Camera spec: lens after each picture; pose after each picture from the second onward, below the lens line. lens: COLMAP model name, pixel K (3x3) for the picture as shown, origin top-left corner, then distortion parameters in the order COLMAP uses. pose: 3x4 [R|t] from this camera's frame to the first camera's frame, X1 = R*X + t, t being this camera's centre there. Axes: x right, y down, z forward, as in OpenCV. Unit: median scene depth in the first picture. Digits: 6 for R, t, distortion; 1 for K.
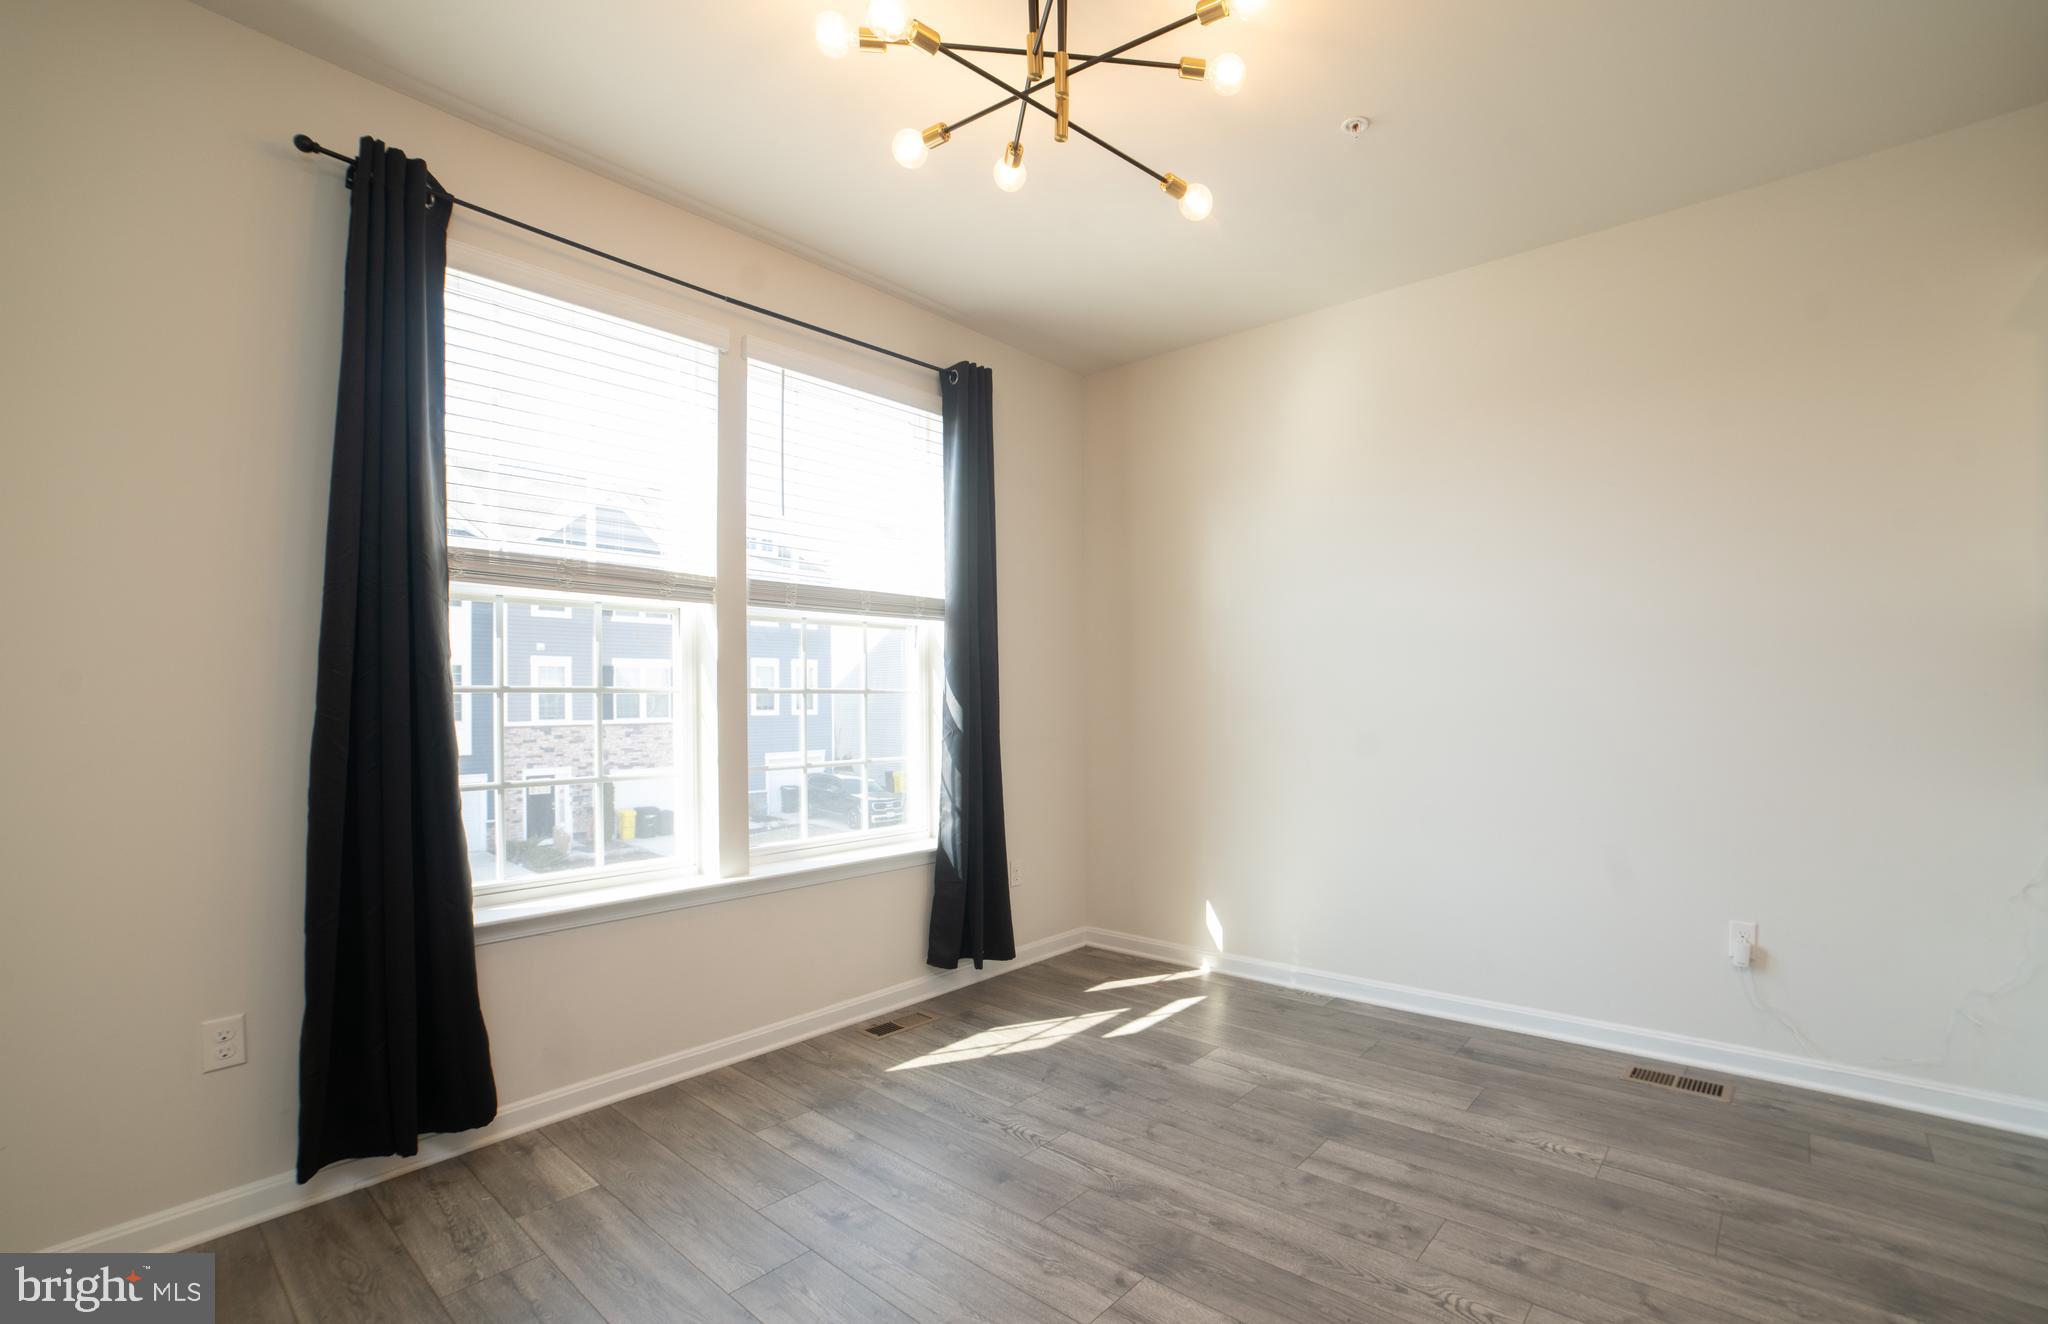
lens RADIAL K [[849.4, 0, 1066.7], [0, 849.4, 713.4], [0, 0, 1]] dist [0.000561, 0.000484]
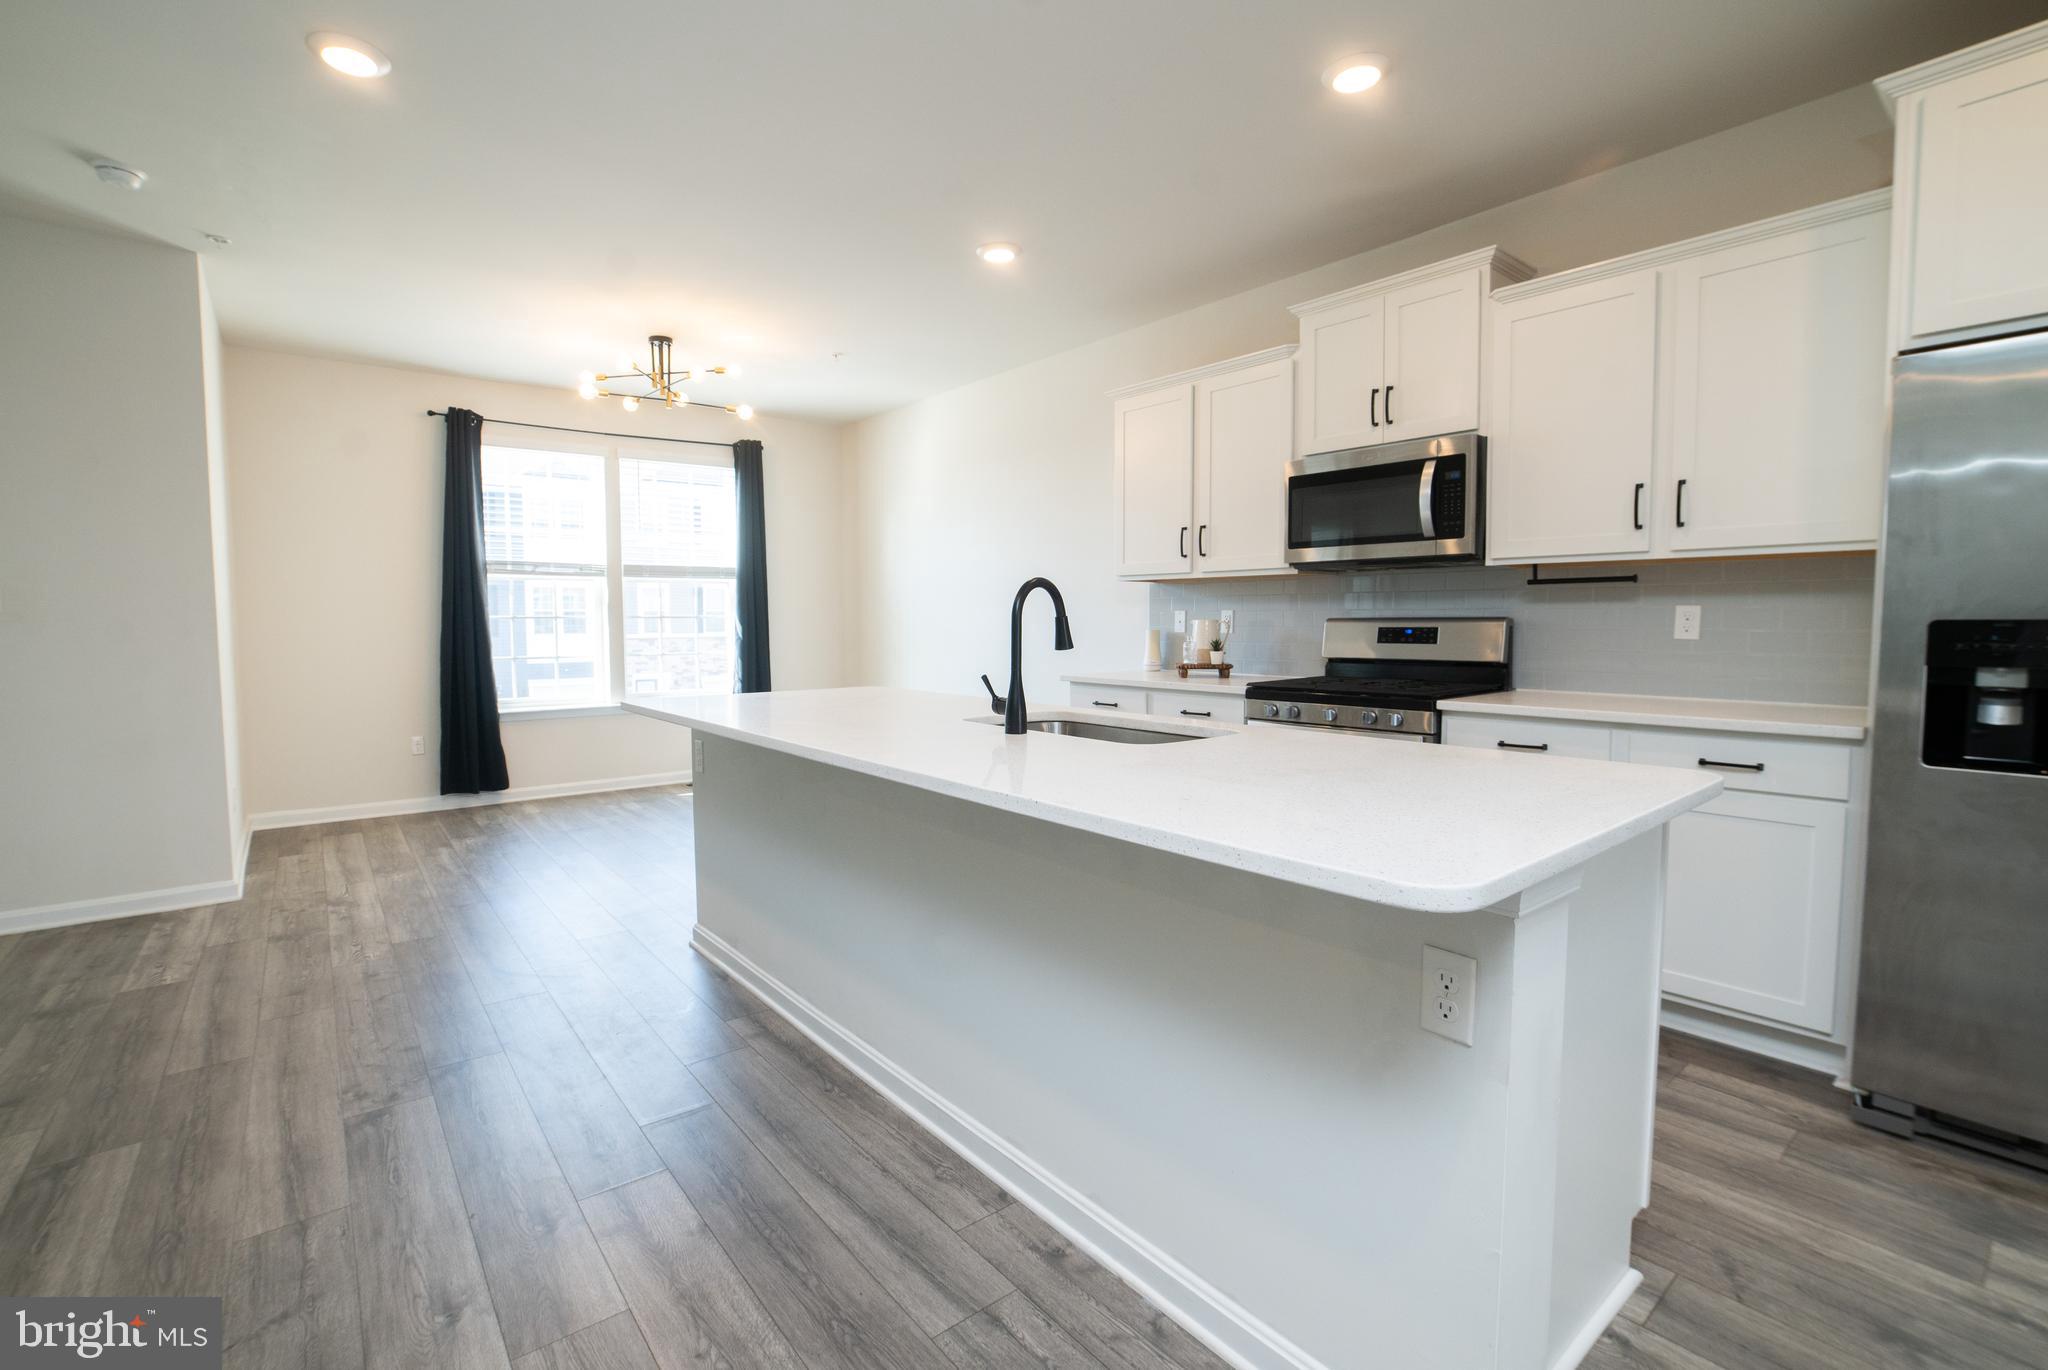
lens RADIAL K [[914.5, 0, 1021.7], [0, 914.5, 680.8], [0, 0, 1]] dist [0.002173, 0.000163]
pose [[0.978947, 0.015871, -0.203498, 1.285728], [-0.004396, 0.998381, 0.056718, -0.004315], [0.204069, -0.054629, 0.977431, -1.245794]]
